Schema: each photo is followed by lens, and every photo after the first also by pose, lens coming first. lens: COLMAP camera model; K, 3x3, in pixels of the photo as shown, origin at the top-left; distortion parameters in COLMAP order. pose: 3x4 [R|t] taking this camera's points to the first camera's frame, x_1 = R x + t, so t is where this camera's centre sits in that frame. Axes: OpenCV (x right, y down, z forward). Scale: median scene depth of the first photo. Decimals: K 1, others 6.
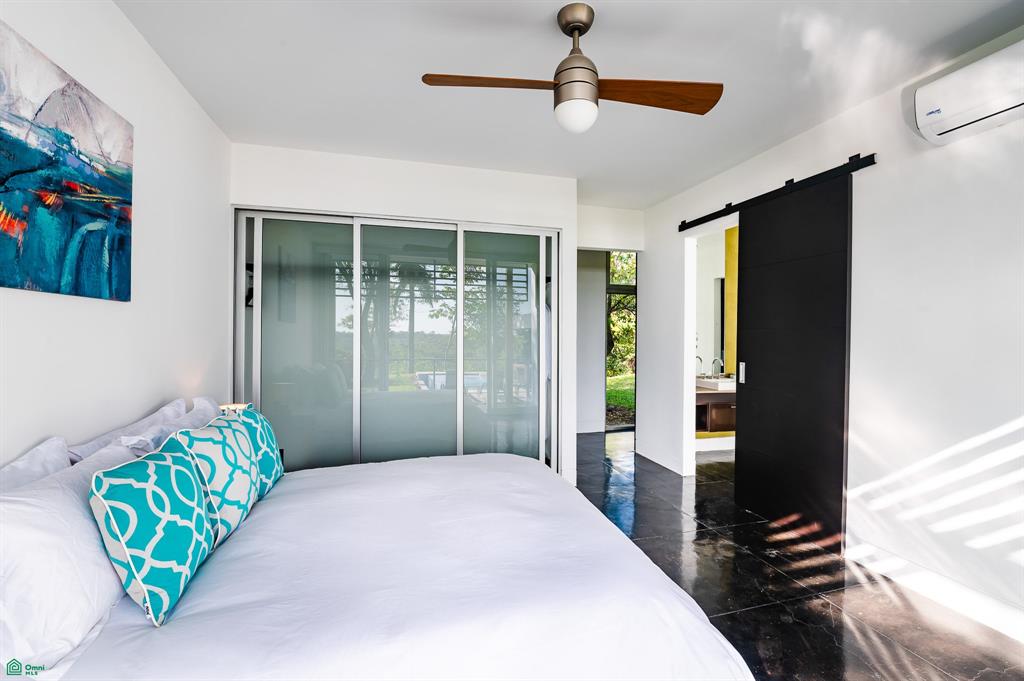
lens RADIAL K [[441.4, 0, 506.1], [0, 441.4, 344.2], [0, 0, 1]] dist [0.009311, -0.000828]
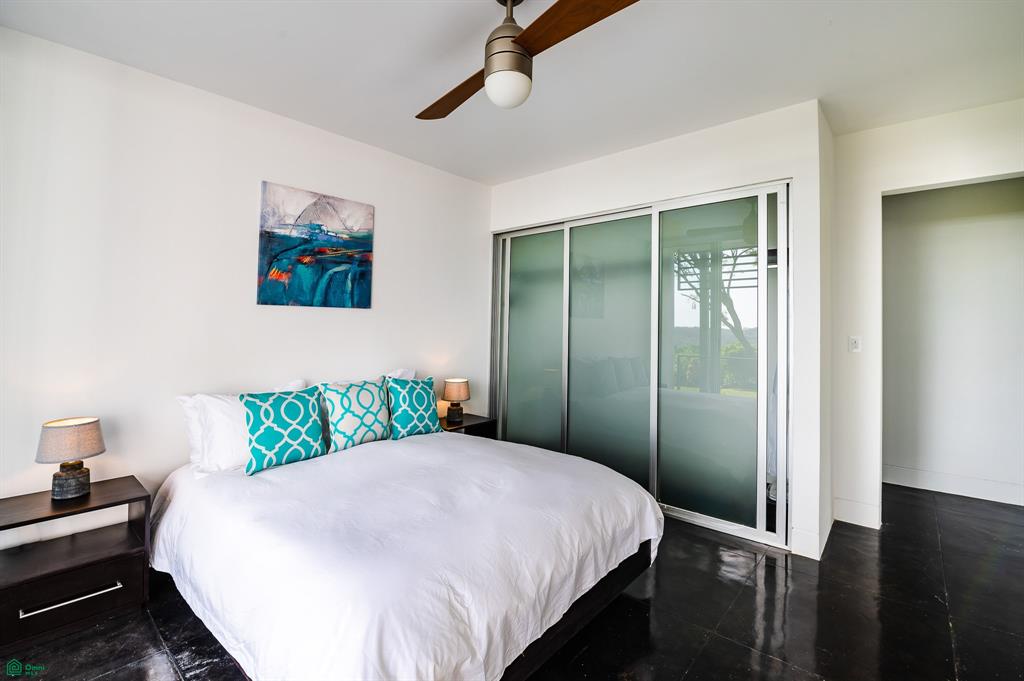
lens RADIAL K [[441.4, 0, 516.5], [0, 441.4, 330.9], [0, 0, 1]] dist [0.009311, -0.000828]
pose [[0.574645, 0.005515, -0.818384, 1.052116], [-0.022792, 0.999697, -0.009267, -0.008401], [0.818085, 0.023978, 0.574597, 0.587709]]
